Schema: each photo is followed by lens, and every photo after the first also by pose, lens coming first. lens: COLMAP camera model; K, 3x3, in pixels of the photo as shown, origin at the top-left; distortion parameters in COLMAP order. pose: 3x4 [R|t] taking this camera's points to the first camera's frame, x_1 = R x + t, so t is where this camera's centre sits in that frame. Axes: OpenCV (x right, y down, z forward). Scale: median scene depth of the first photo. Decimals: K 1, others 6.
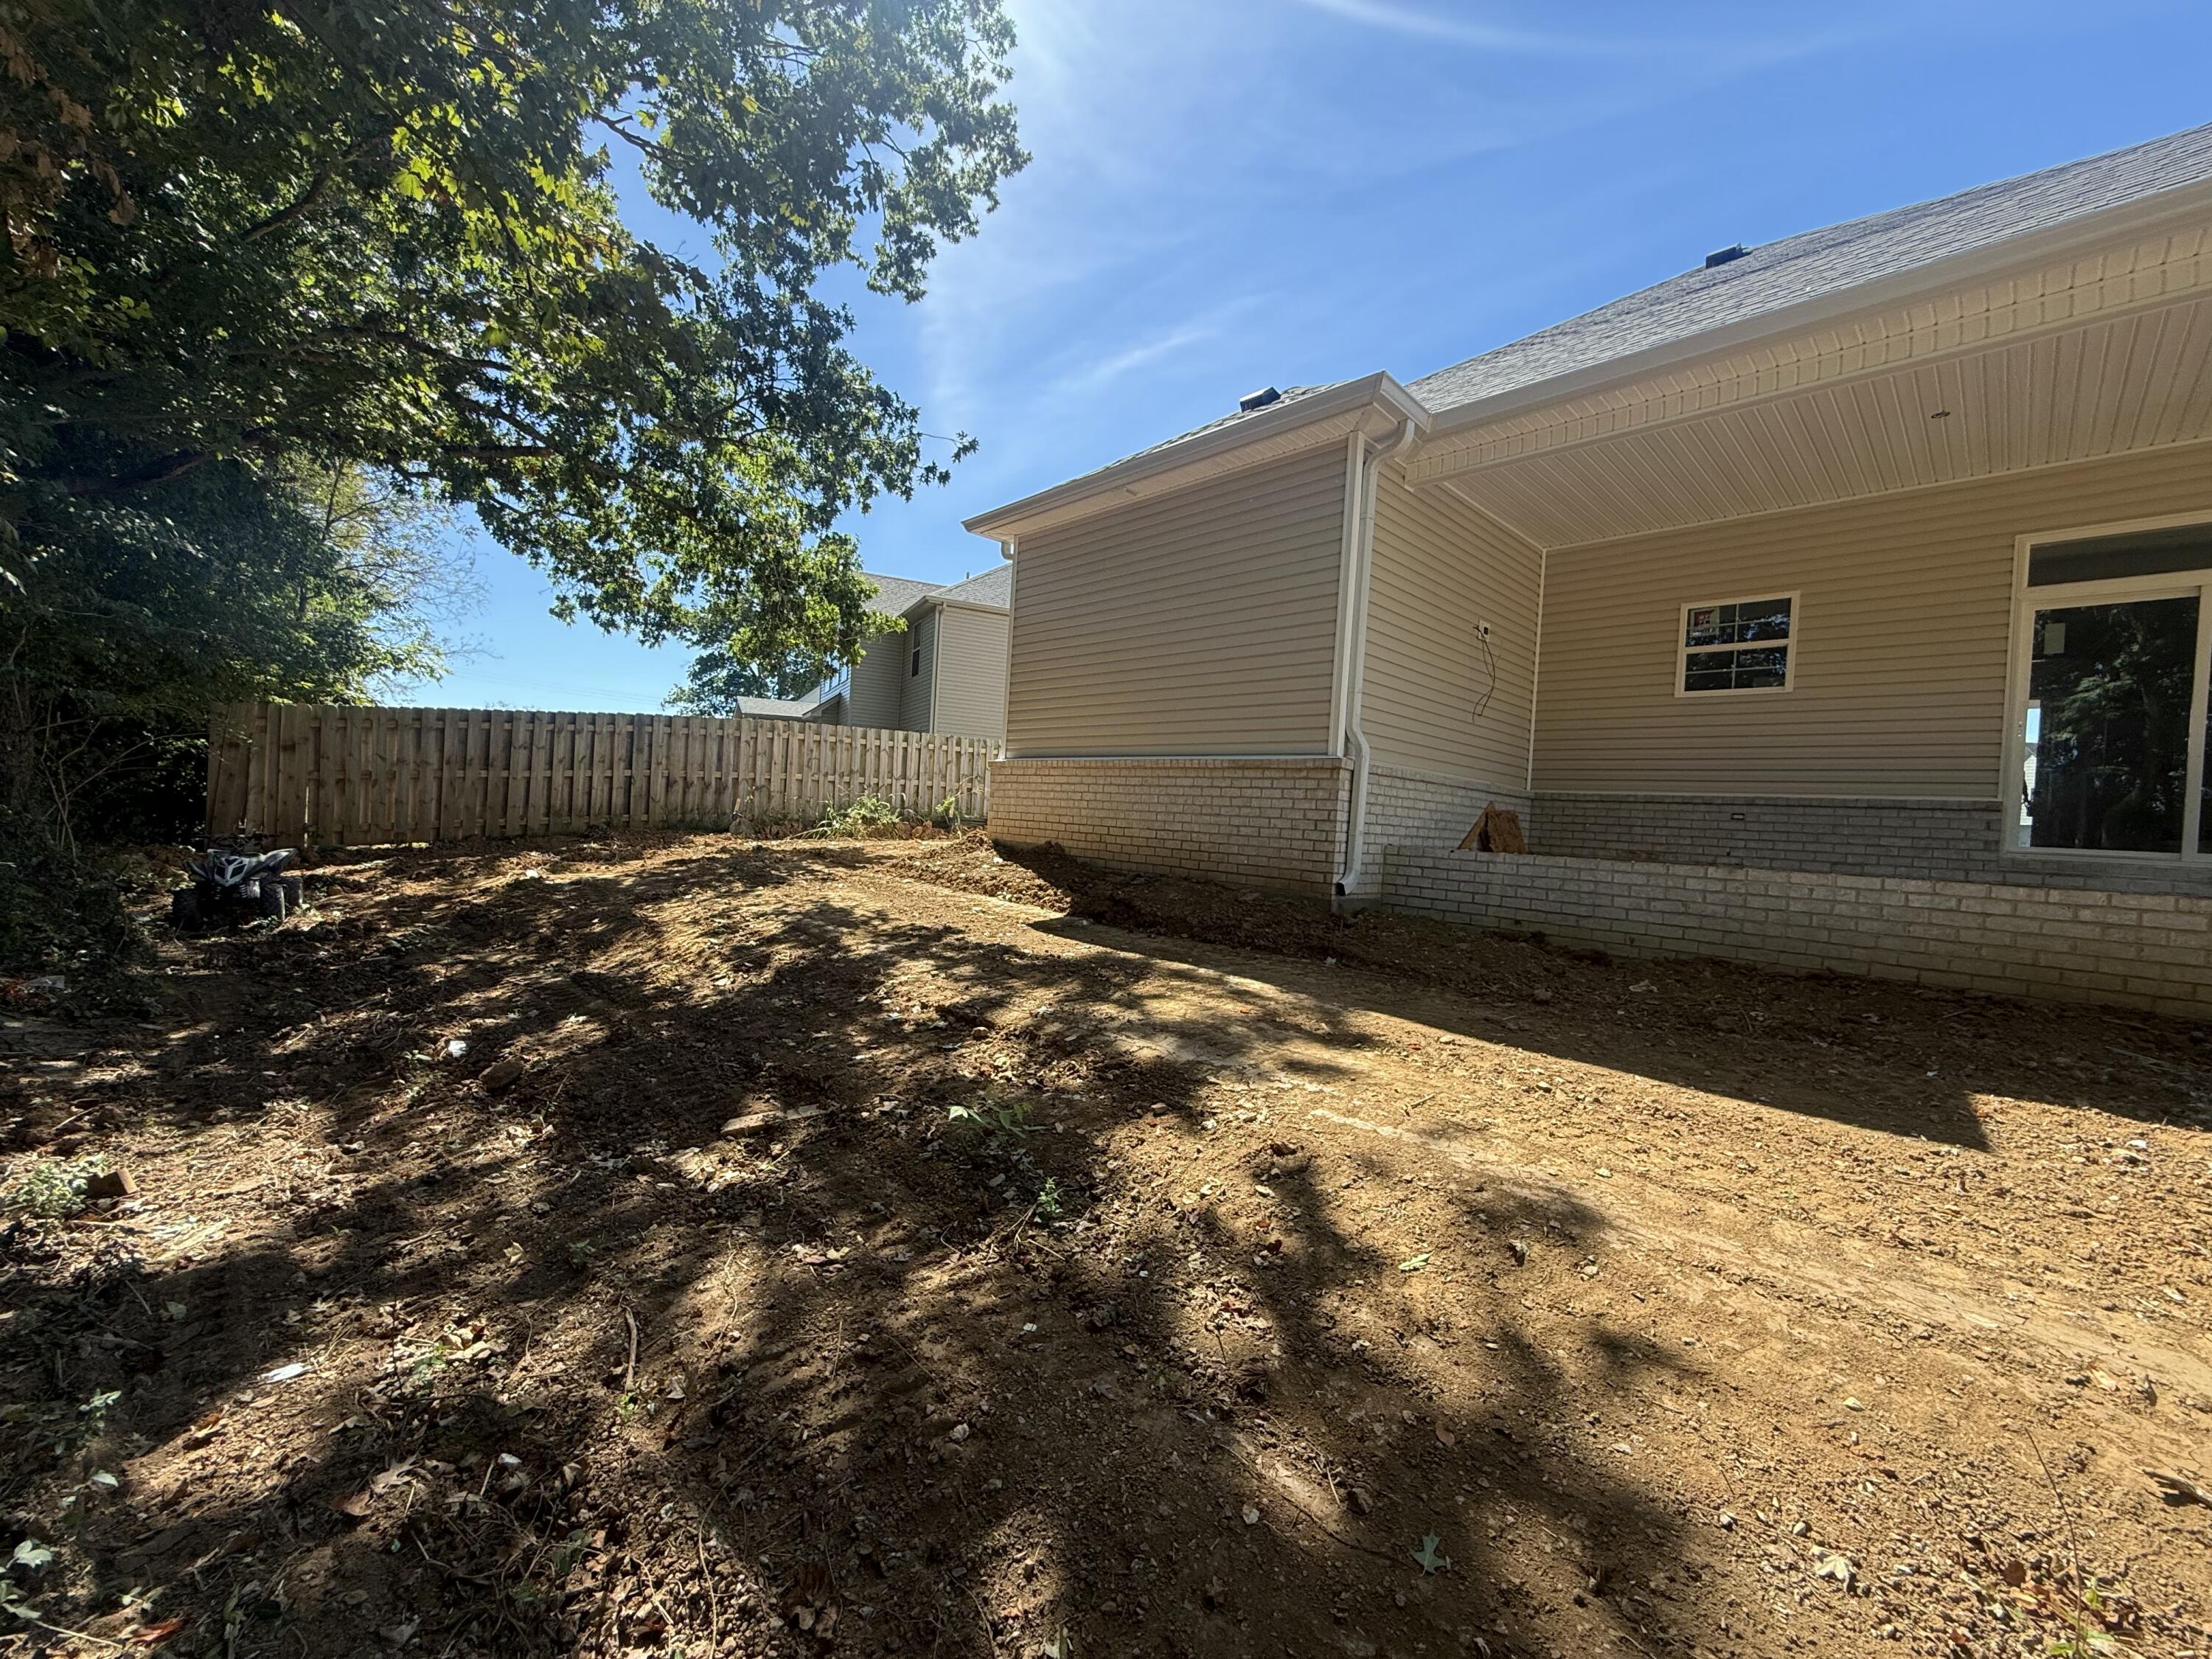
lens RADIAL K [[882.7, 0, 1101.3], [0, 882.7, 834.7], [0, 0, 1]] dist [-0.001912, 0.000804]
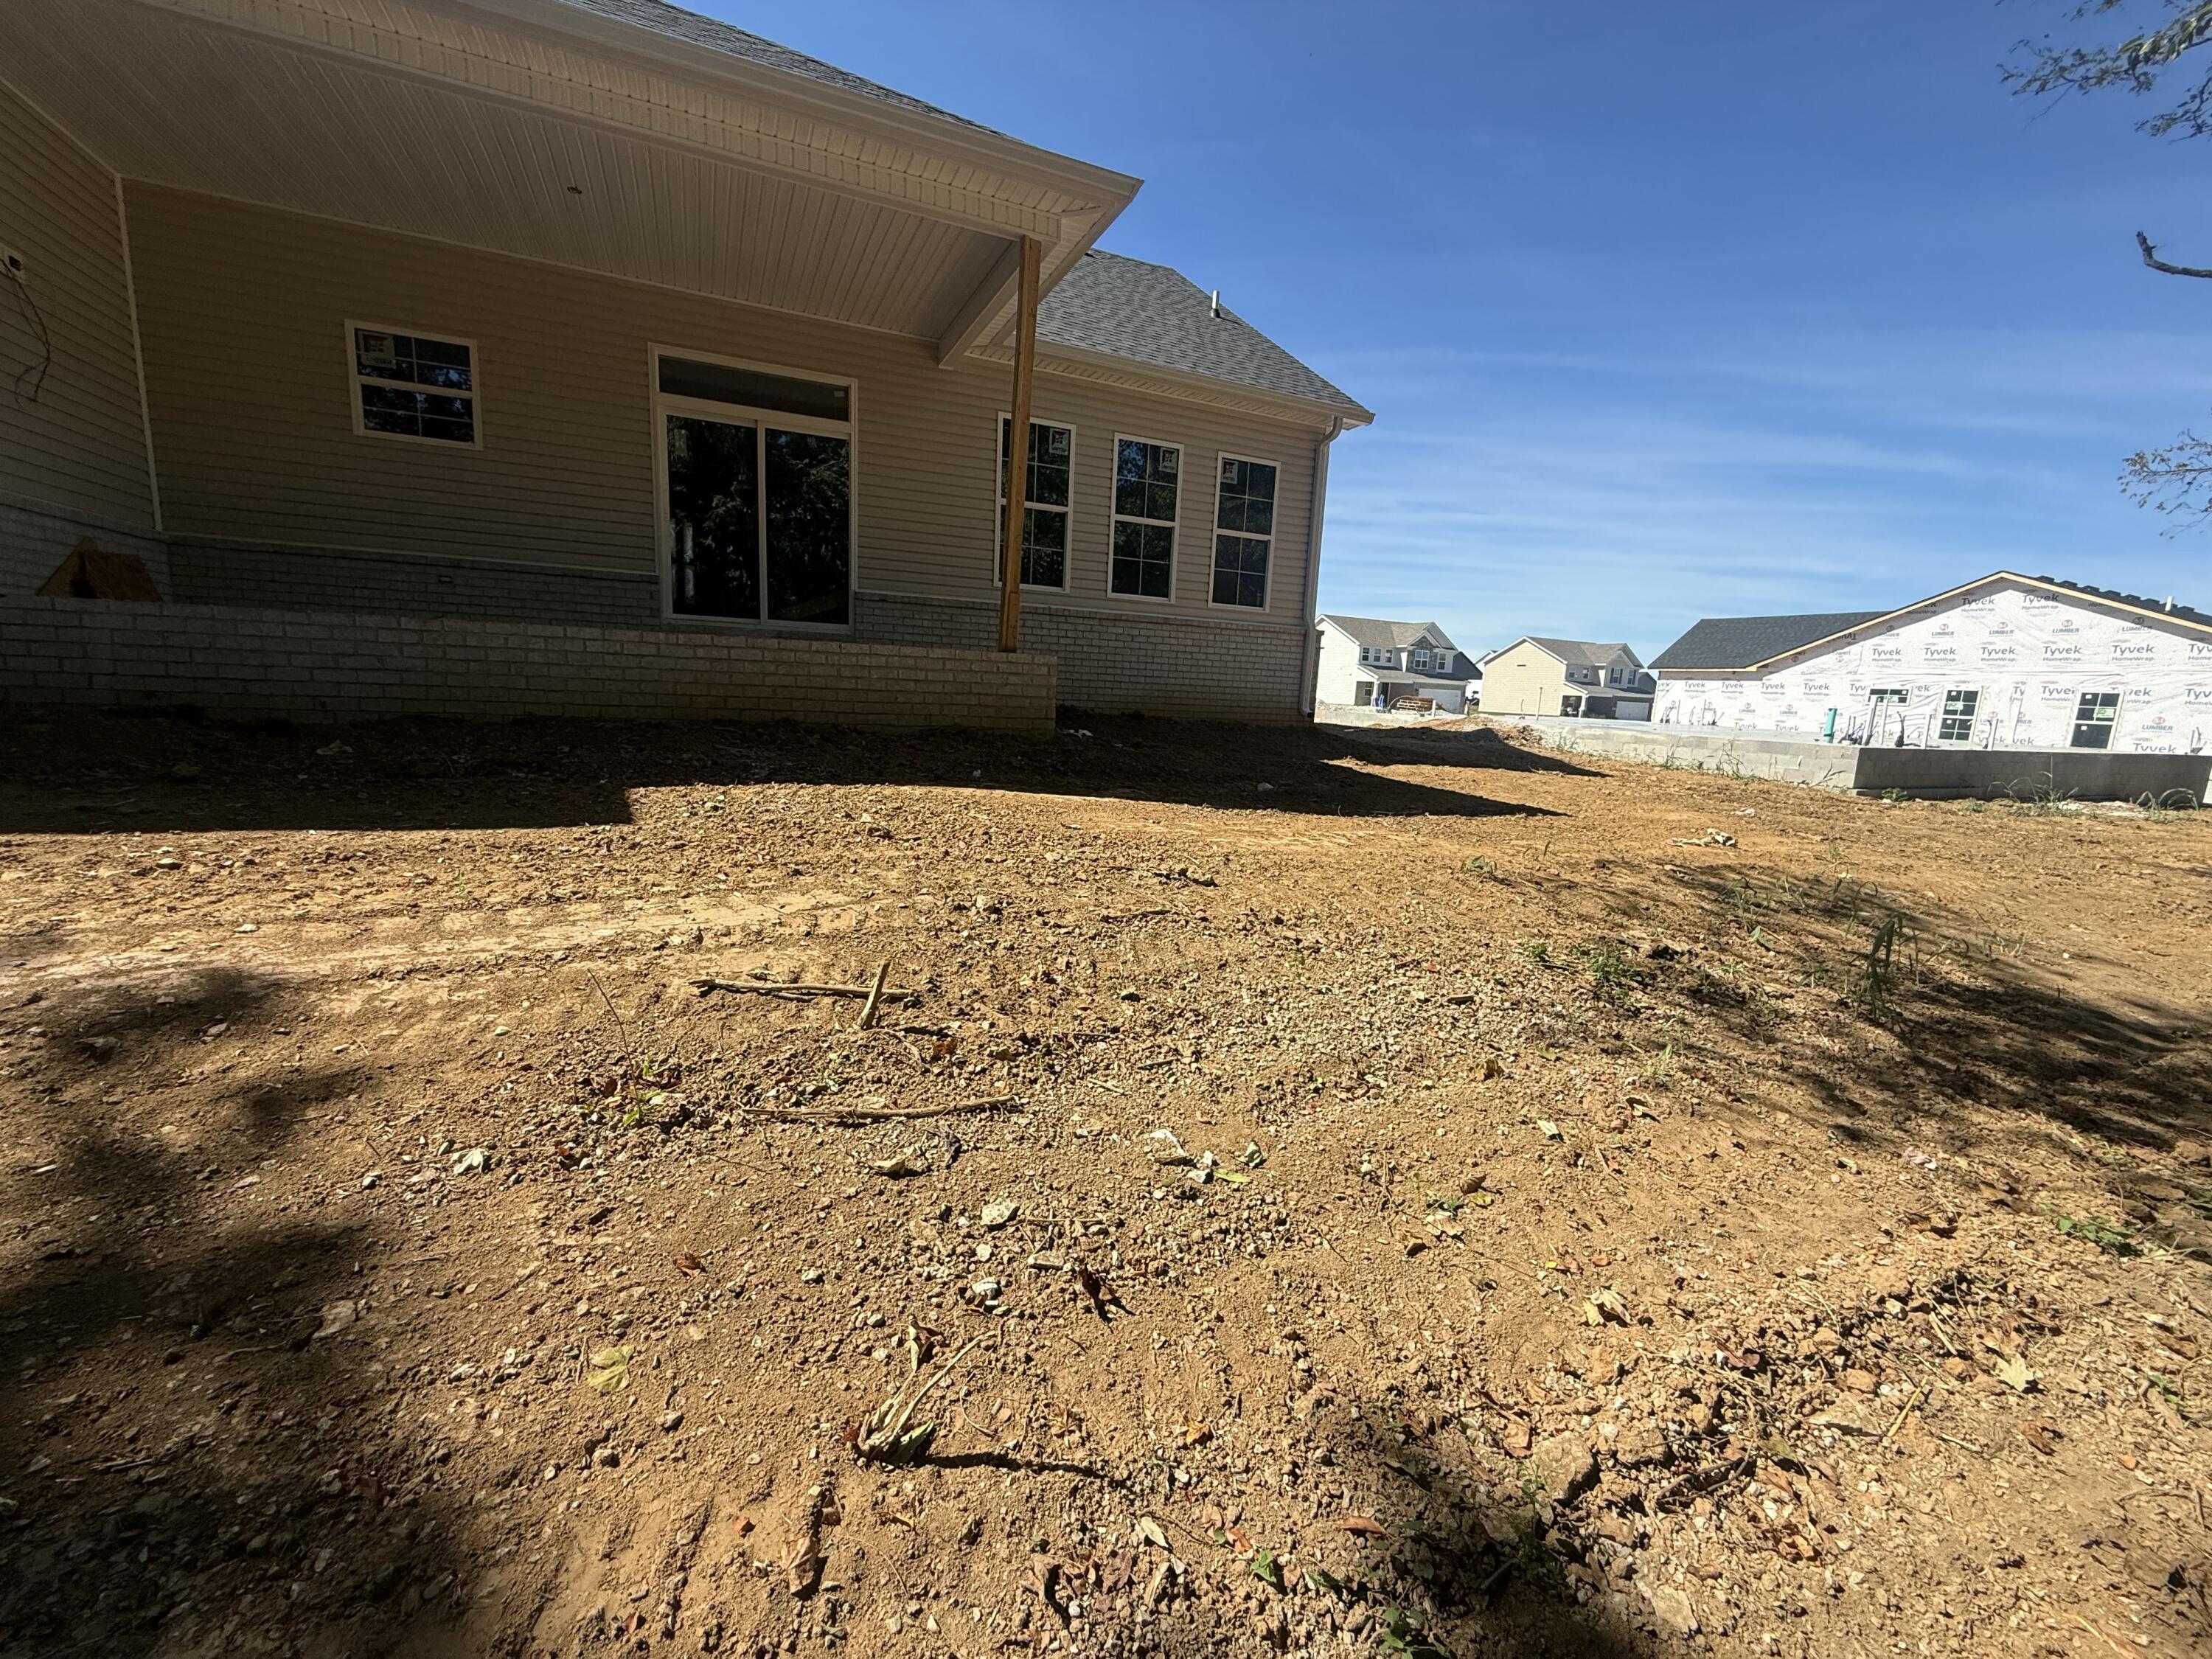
lens RADIAL K [[882.7, 0, 1101.3], [0, 882.7, 834.7], [0, 0, 1]] dist [-0.001912, 0.000804]
pose [[0.342656, -0.198397, 0.918273, 0.086580], [-0.013787, 0.976279, 0.216075, 0.094215], [-0.939360, -0.086700, 0.331792, -0.032825]]
